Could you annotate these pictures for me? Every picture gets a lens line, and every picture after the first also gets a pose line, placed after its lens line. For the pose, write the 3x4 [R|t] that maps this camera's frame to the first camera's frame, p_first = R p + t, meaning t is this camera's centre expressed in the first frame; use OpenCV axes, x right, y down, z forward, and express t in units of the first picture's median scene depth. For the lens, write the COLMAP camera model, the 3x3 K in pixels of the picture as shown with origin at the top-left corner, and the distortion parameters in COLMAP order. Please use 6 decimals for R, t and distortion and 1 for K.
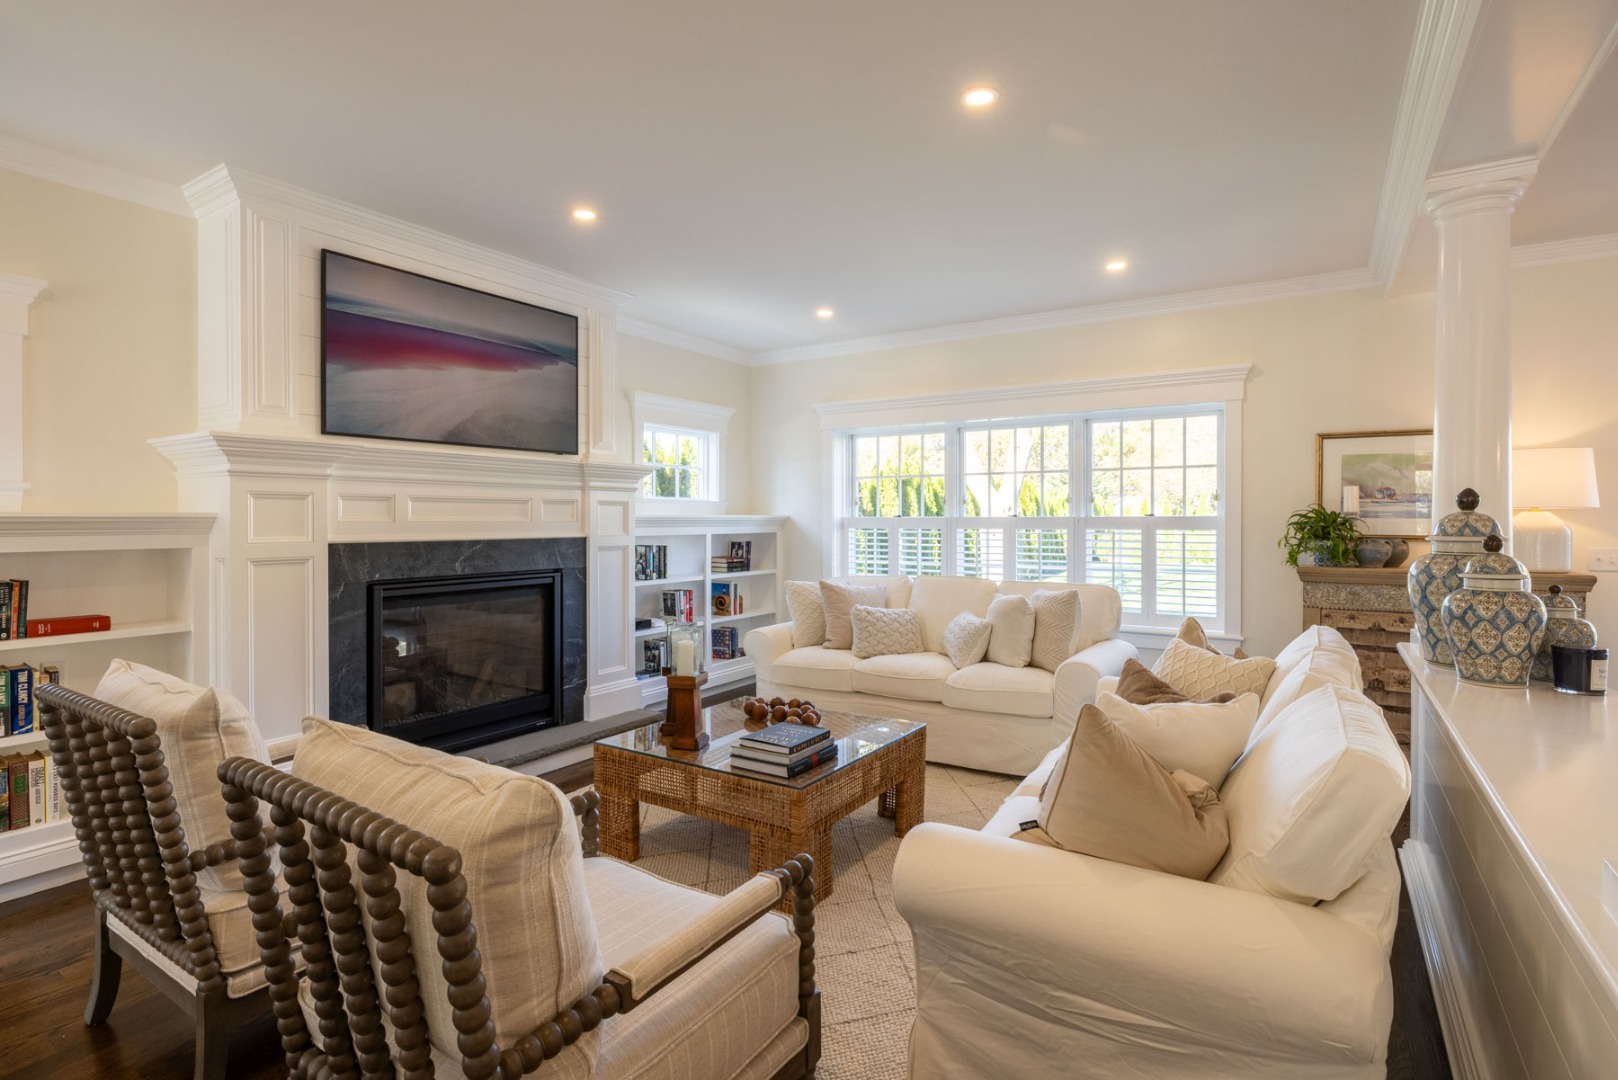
lens RADIAL K [[793.5, 0, 810.2], [0, 793.5, 532.8], [0, 0, 1]] dist [0.003184, 0.000768]
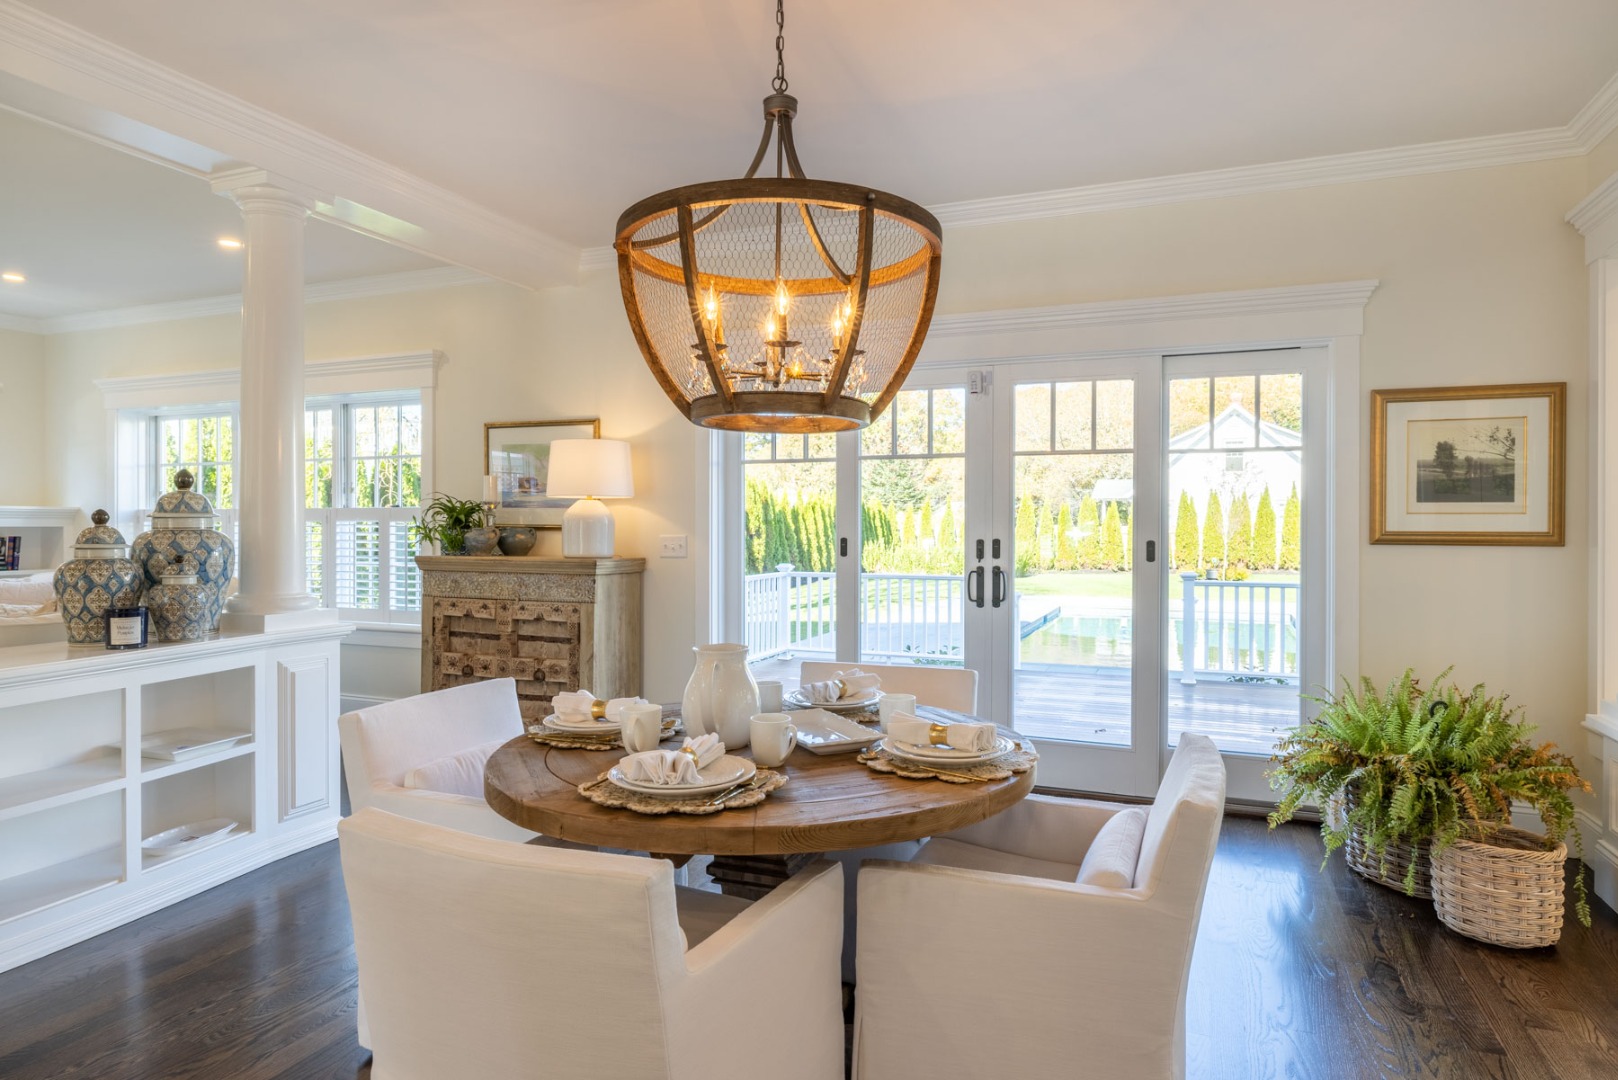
lens RADIAL K [[954.4, 0, 809.2], [0, 954.4, 531.8], [0, 0, 1]] dist [-0.010615, -0.000981]
pose [[0.982392, 0.002098, 0.186820, 0.858882], [0.000356, 0.999914, -0.013106, 0.028579], [-0.186832, 0.012942, 0.982307, -0.253746]]
